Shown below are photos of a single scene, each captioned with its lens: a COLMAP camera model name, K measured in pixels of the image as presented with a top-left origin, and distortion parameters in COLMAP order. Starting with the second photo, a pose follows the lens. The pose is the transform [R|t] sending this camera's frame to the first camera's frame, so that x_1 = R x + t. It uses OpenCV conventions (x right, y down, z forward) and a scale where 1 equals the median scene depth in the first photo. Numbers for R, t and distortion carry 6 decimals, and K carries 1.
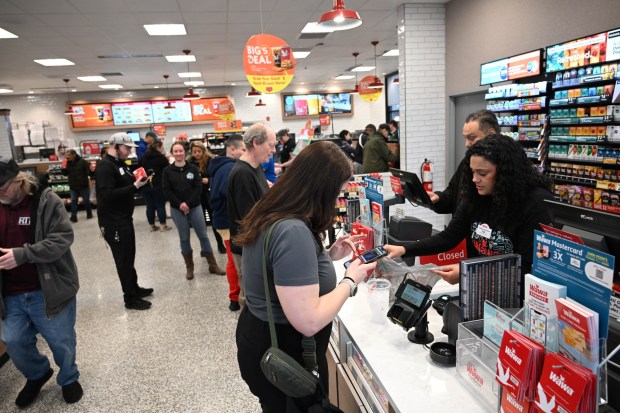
lens RADIAL K [[407.6, 0, 309.7], [0, 407.6, 206.2], [0, 0, 1]] dist [-0.010683, -0.003475]
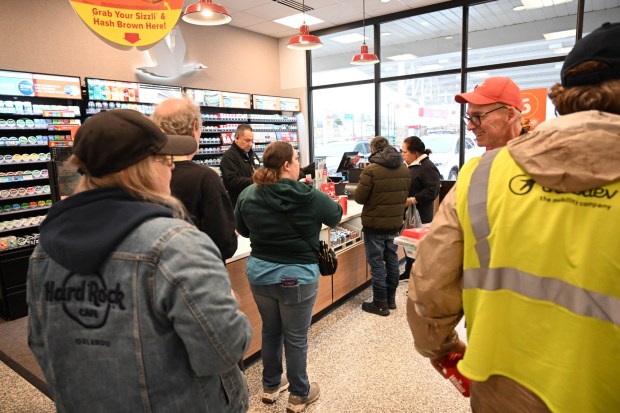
lens RADIAL K [[407.6, 0, 309.4], [0, 407.6, 205.9], [0, 0, 1]] dist [-0.010683, -0.003475]
pose [[-0.672649, -0.027414, 0.739454, -0.707683], [0.217795, 0.947712, 0.233254, -0.175076], [-0.707184, 0.317947, -0.631507, 1.387495]]
